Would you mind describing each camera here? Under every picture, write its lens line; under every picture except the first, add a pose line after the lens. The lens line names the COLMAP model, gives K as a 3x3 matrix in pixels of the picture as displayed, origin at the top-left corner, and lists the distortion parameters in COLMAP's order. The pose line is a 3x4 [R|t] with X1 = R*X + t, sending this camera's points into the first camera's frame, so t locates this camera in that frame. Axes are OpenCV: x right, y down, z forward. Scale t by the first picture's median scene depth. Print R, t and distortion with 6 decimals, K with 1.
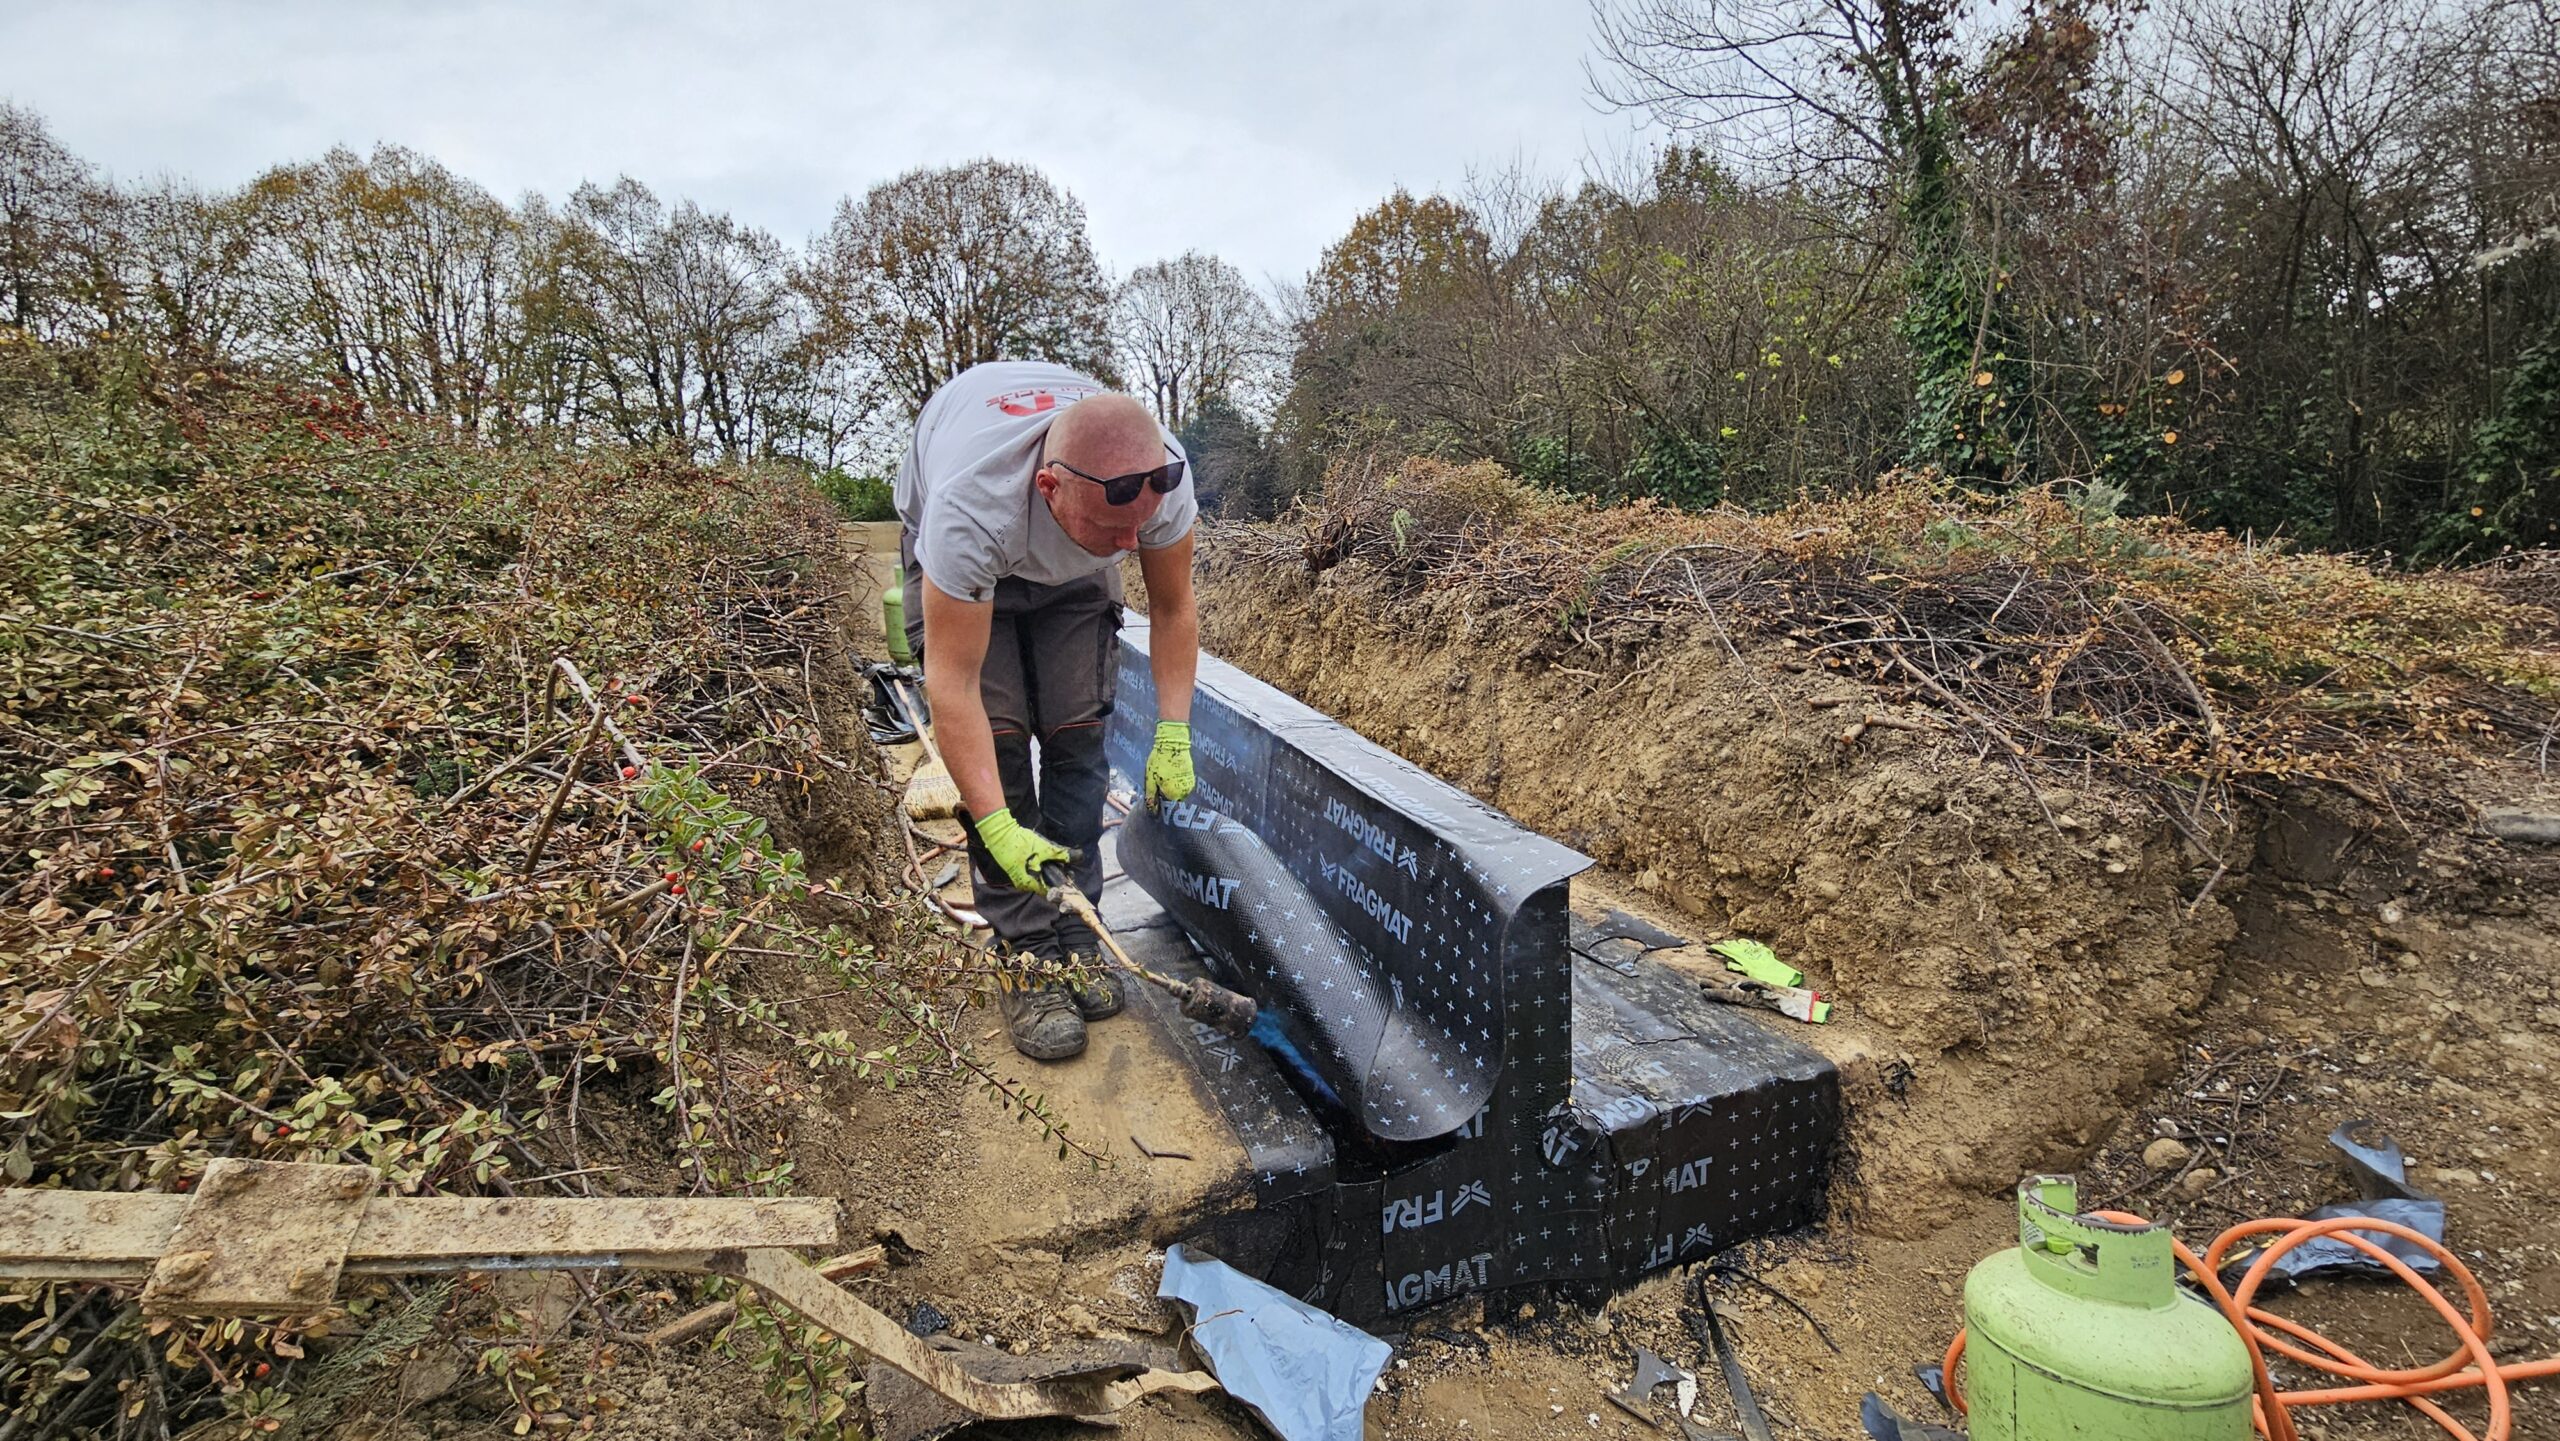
lens RADIAL K [[1062.1, 0, 1301.4], [0, 1062.1, 715.0], [0, 0, 1]] dist [-0.002479, 0.000321]
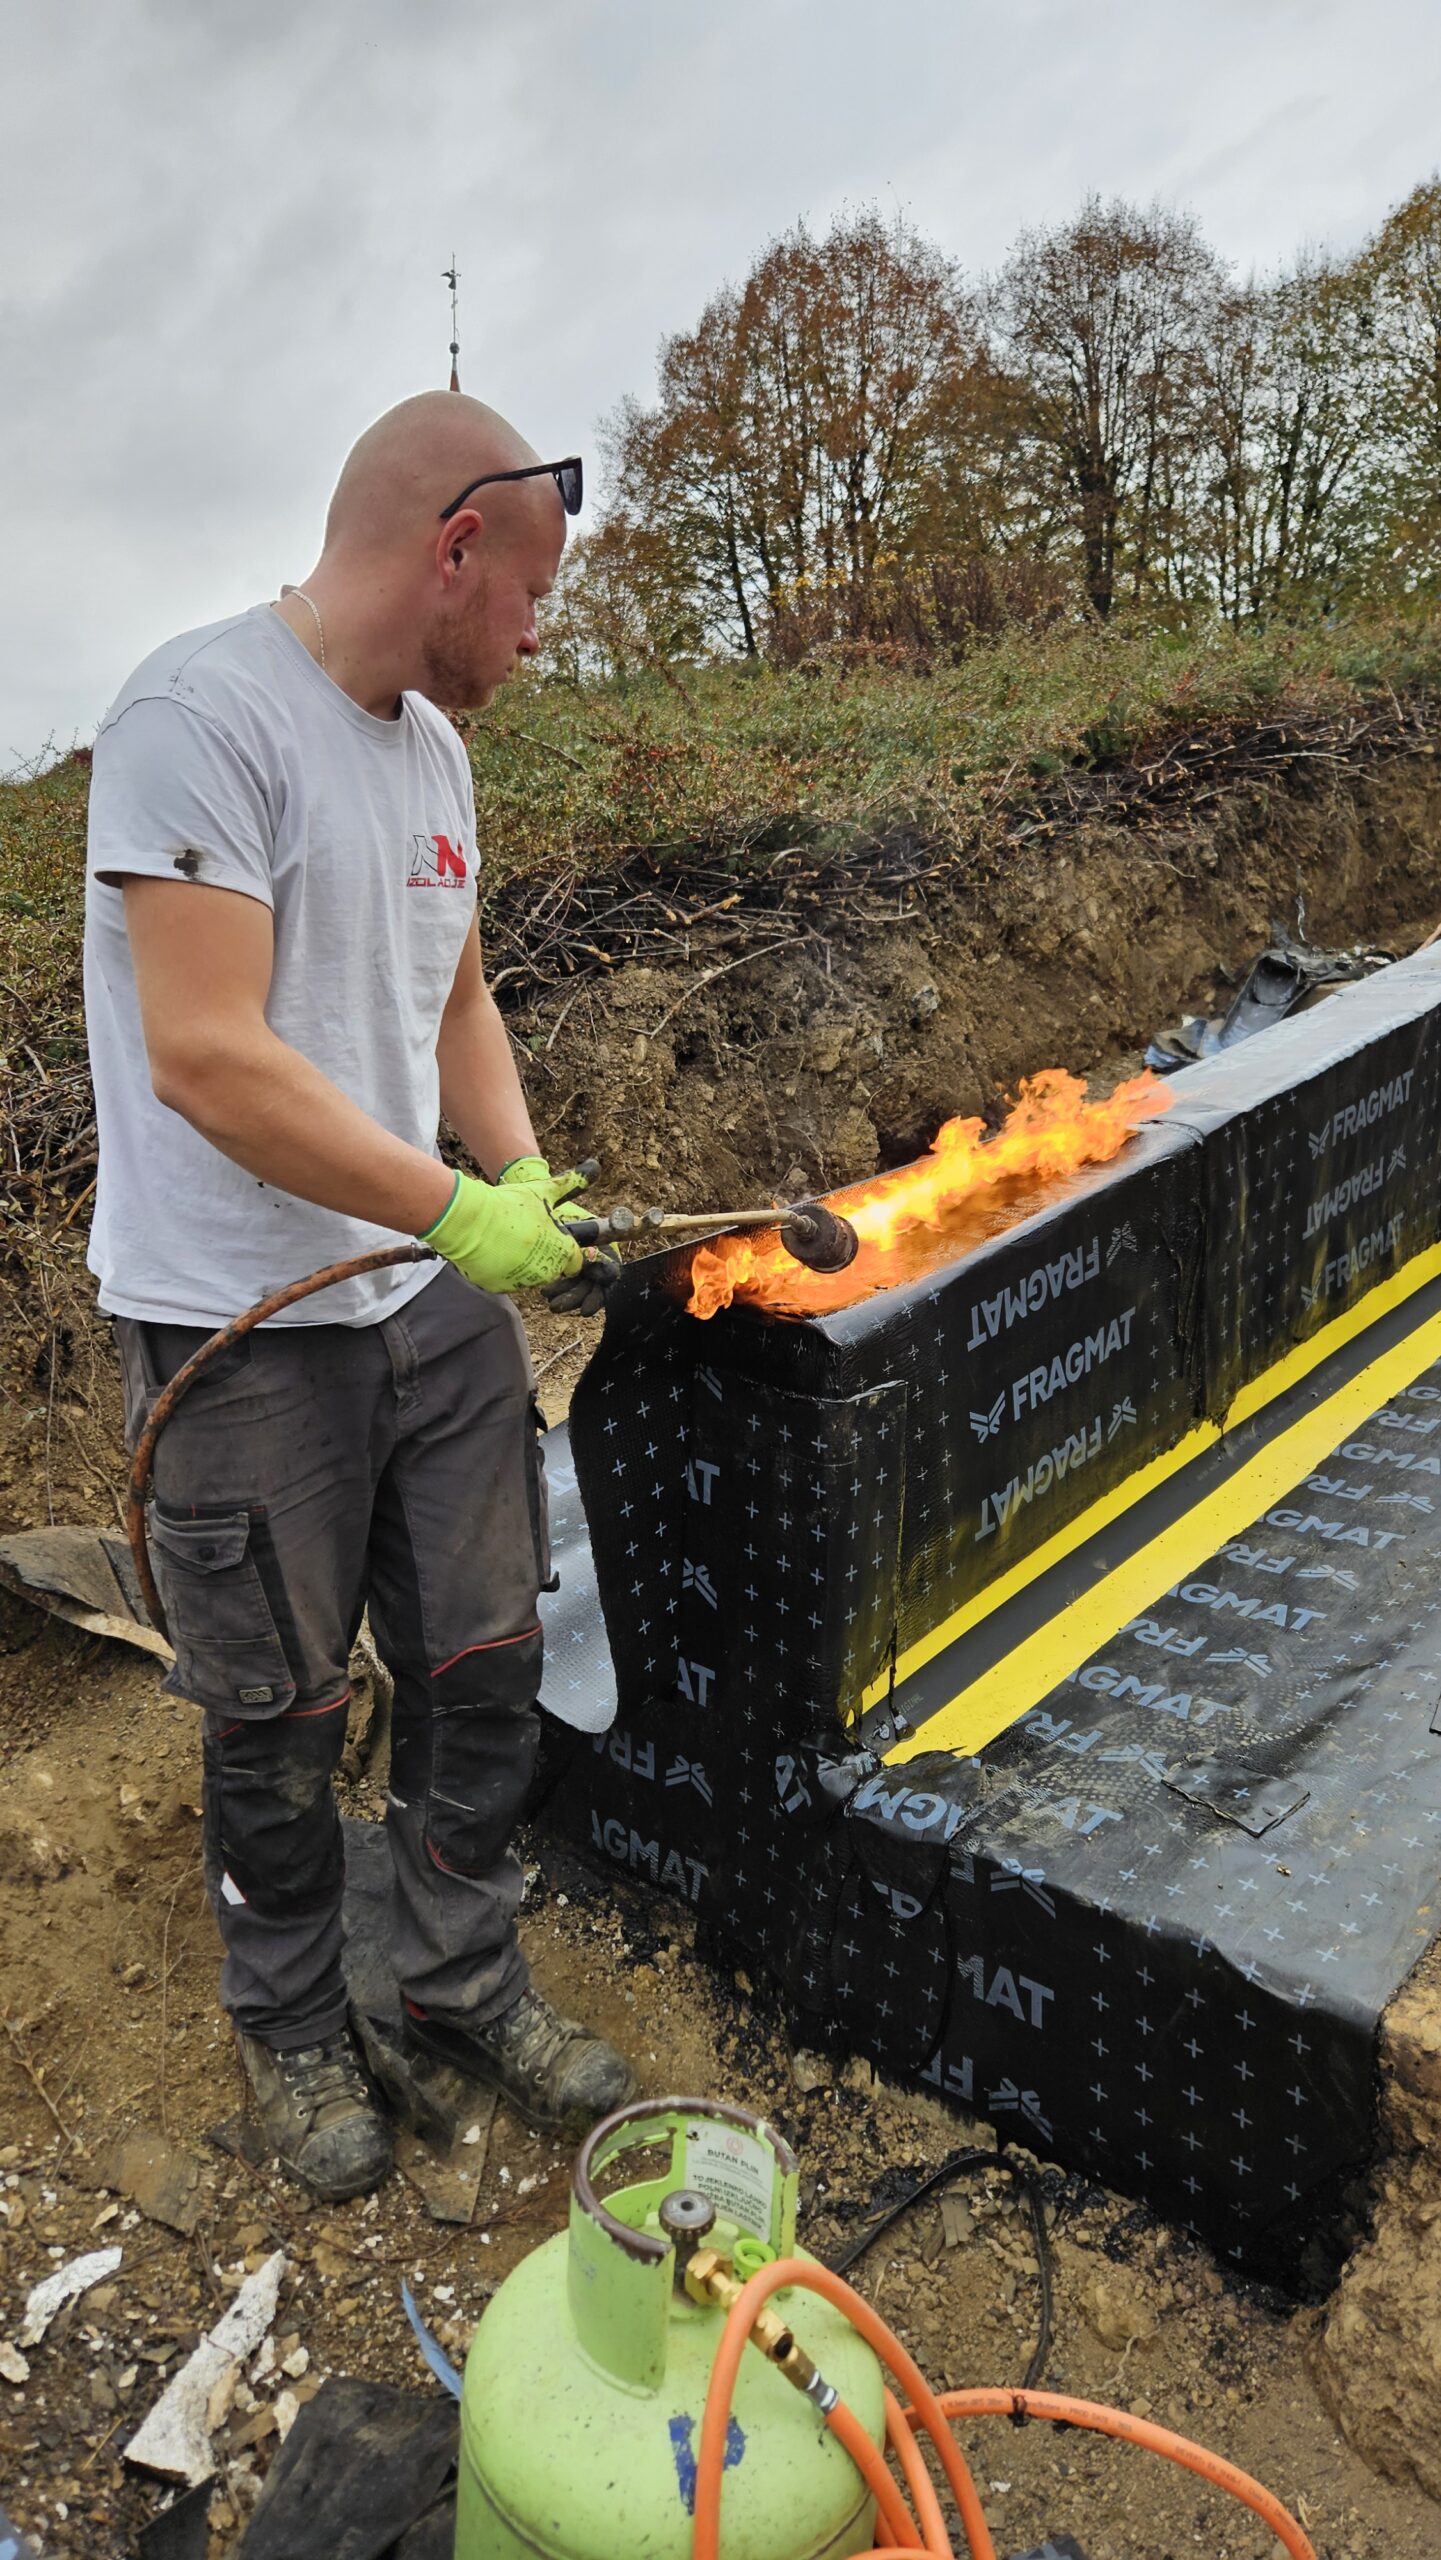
lens RADIAL K [[1728.0, 0, 684.0], [0, 1728.0, 1282.5], [0, 0, 1]] dist [0.068948, -0.055779]
pose [[0.397359, 0.217720, -0.891462, 0.516991], [-0.063084, 0.975630, 0.210157, -0.055683], [0.915492, -0.027271, 0.401410, 0.241826]]
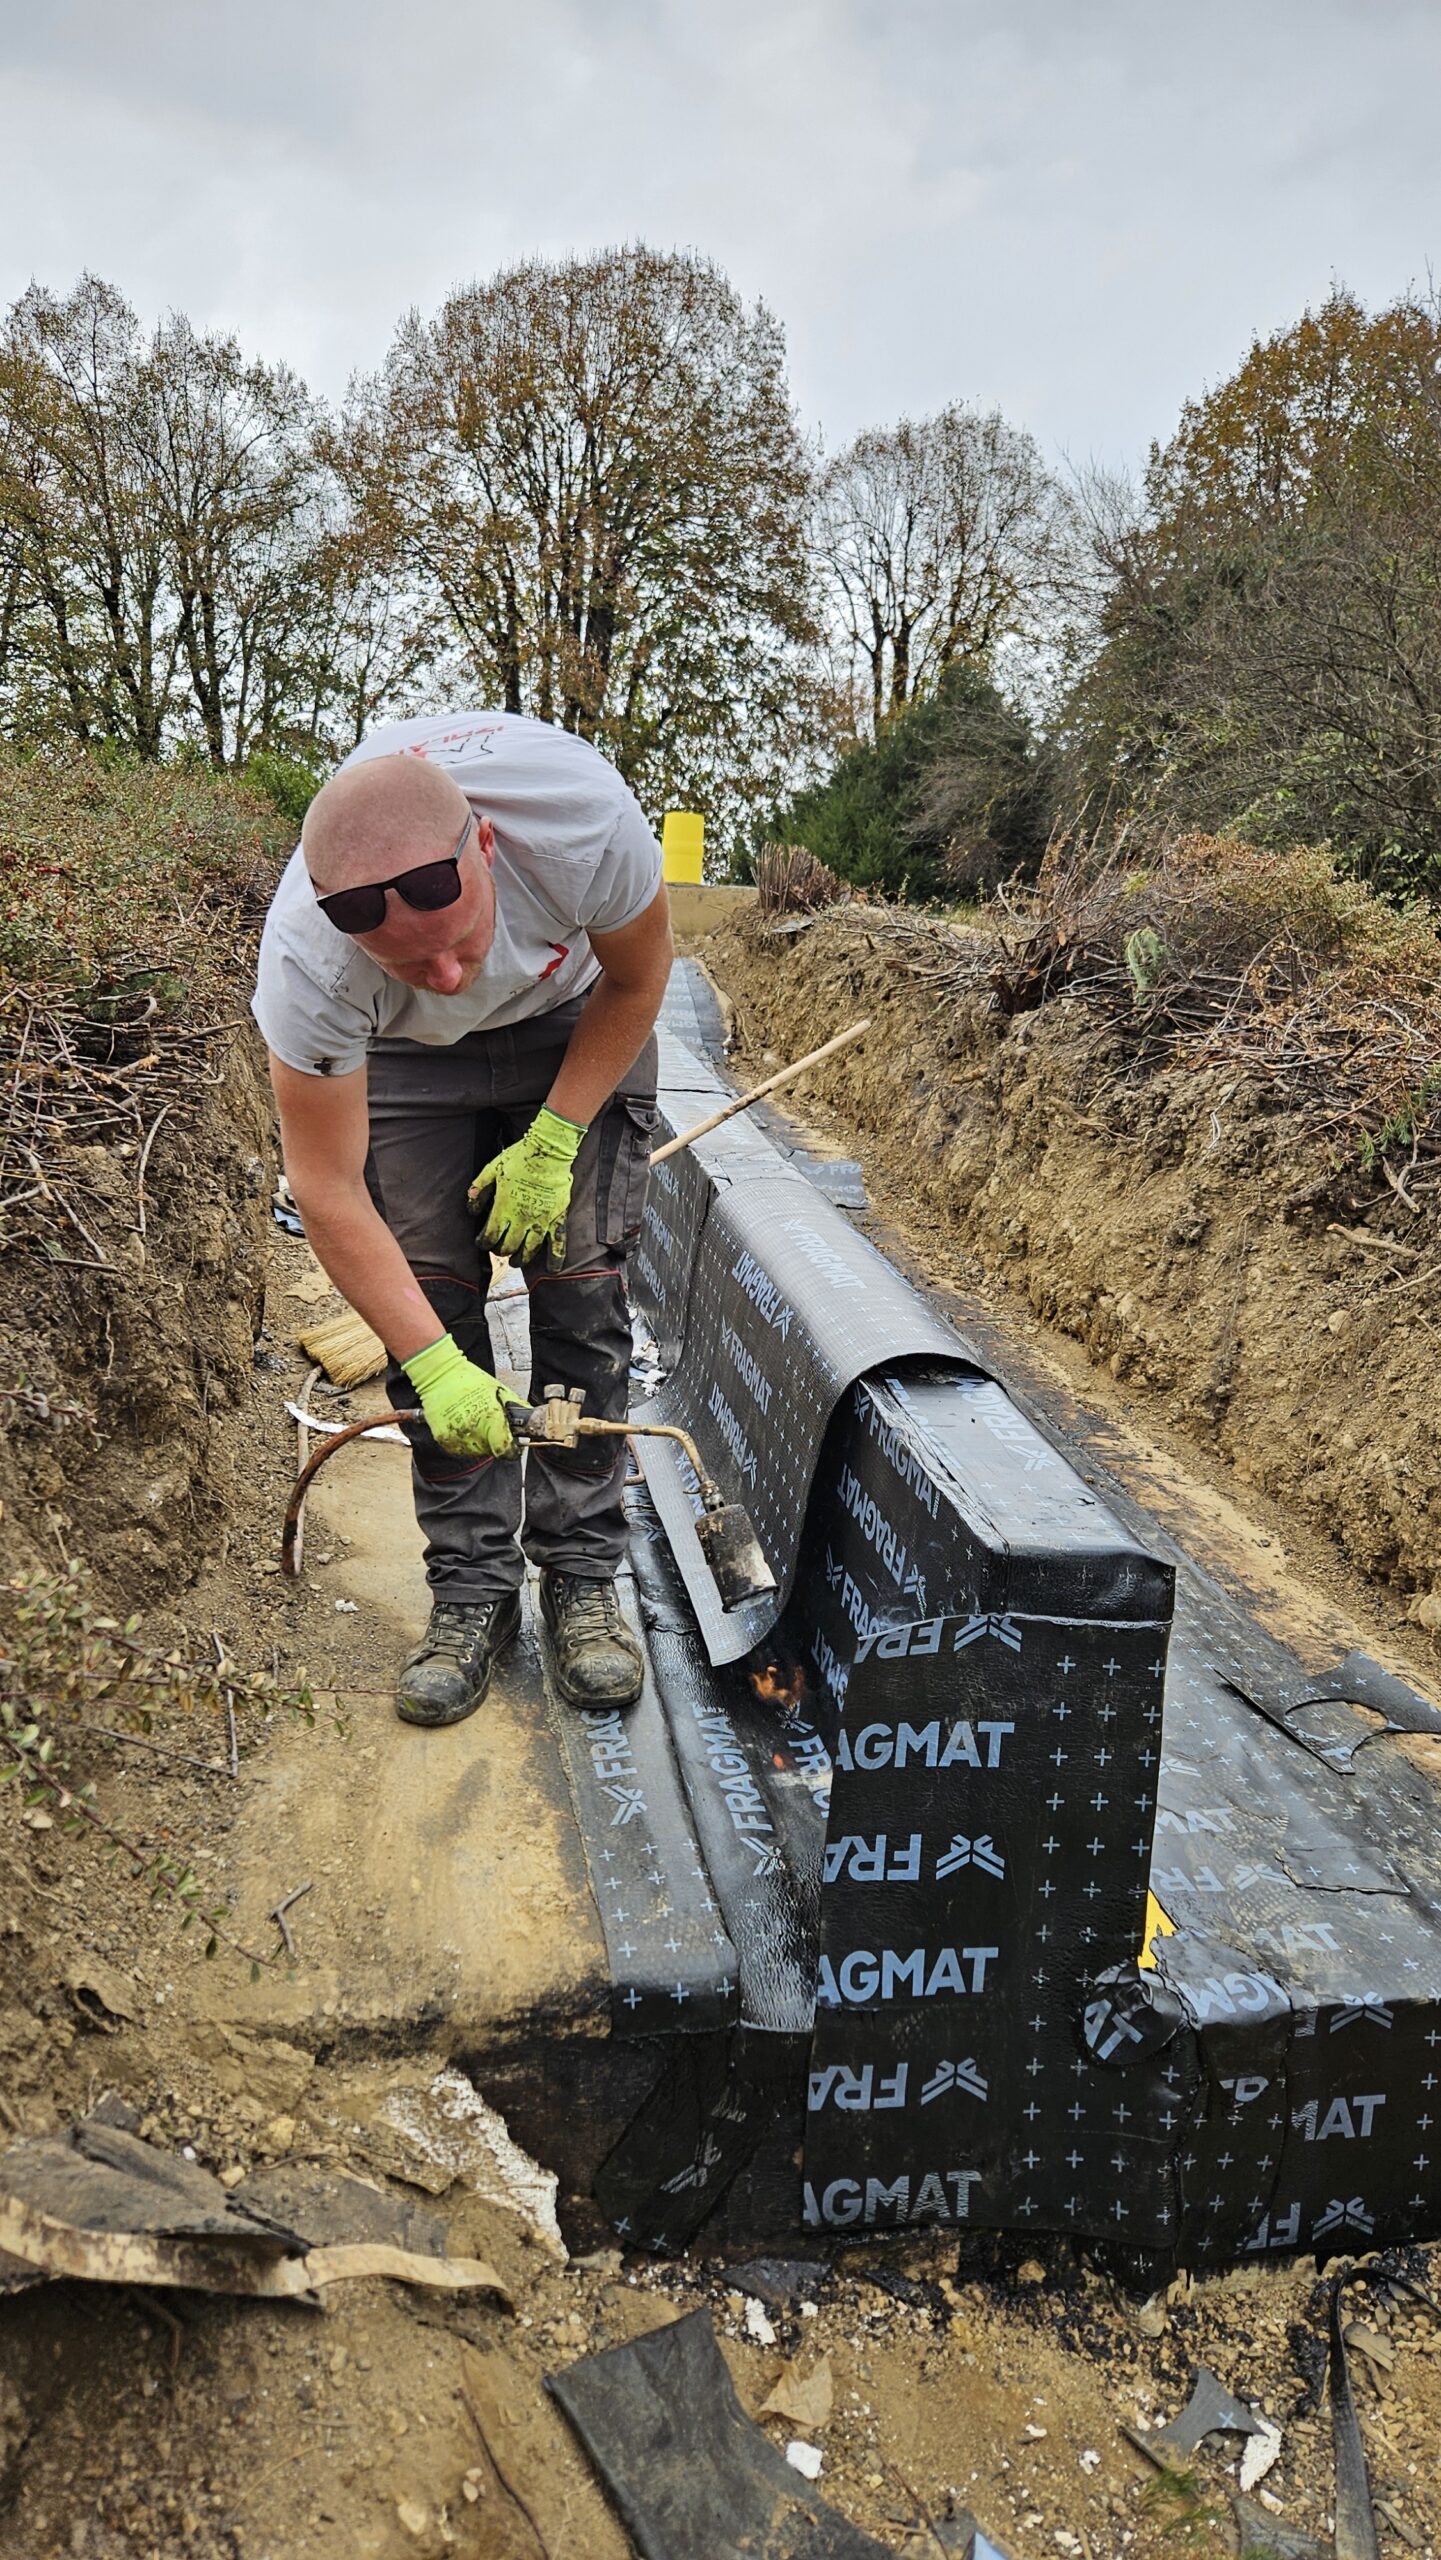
lens RADIAL K [[1728.0, 0, 721.4], [0, 1728.0, 1270.7], [0, 0, 1]] dist [0.068948, -0.055779]
pose [[0.975391, 0.105973, -0.193346, 0.079442], [-0.095880, 0.993531, 0.060858, -0.041798], [0.198545, -0.040822, 0.979241, -0.027541]]
